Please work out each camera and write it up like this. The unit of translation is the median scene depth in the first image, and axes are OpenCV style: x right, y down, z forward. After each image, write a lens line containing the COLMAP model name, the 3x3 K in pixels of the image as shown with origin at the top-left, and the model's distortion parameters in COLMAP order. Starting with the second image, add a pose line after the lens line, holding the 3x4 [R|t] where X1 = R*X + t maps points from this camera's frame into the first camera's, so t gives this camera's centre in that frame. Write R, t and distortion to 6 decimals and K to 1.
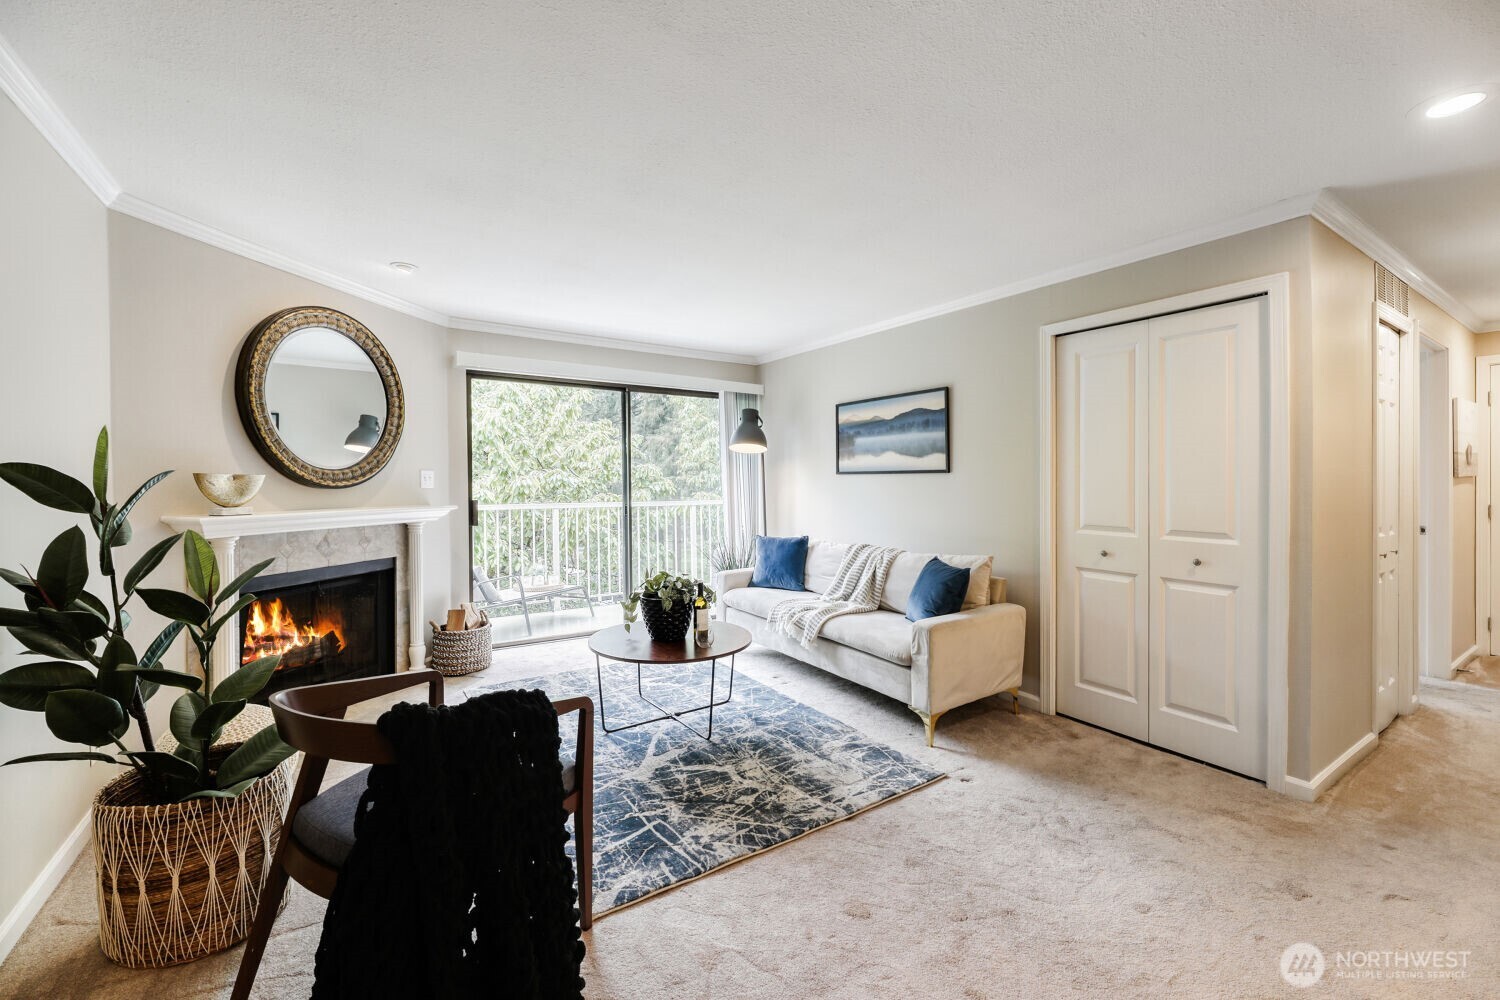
lens RADIAL K [[625.3, 0, 757.3], [0, 625.3, 479.3], [0, 0, 1]] dist [-0.004280, -0.000365]
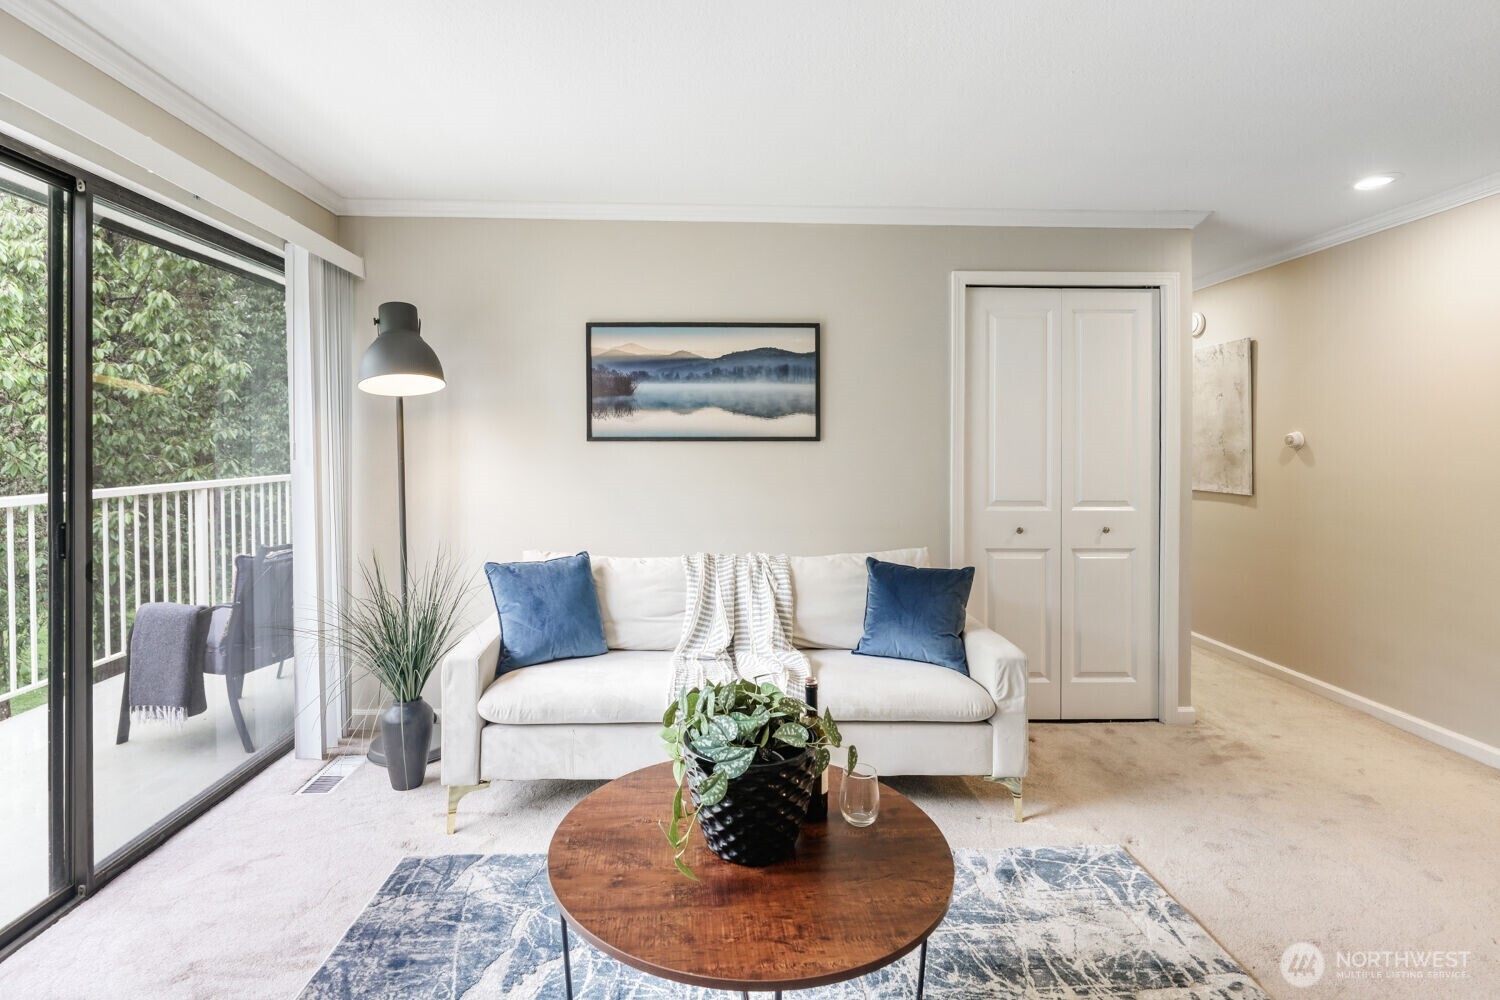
lens RADIAL K [[721.0, 0, 747.0], [0, 721.0, 440.3], [0, 0, 1]] dist [0.001011, 0.000130]
pose [[0.521026, 0.007084, 0.853512, -0.550342], [-0.002463, 0.999974, -0.006796, -0.006611], [-0.853537, 0.001439, 0.521030, 0.760051]]
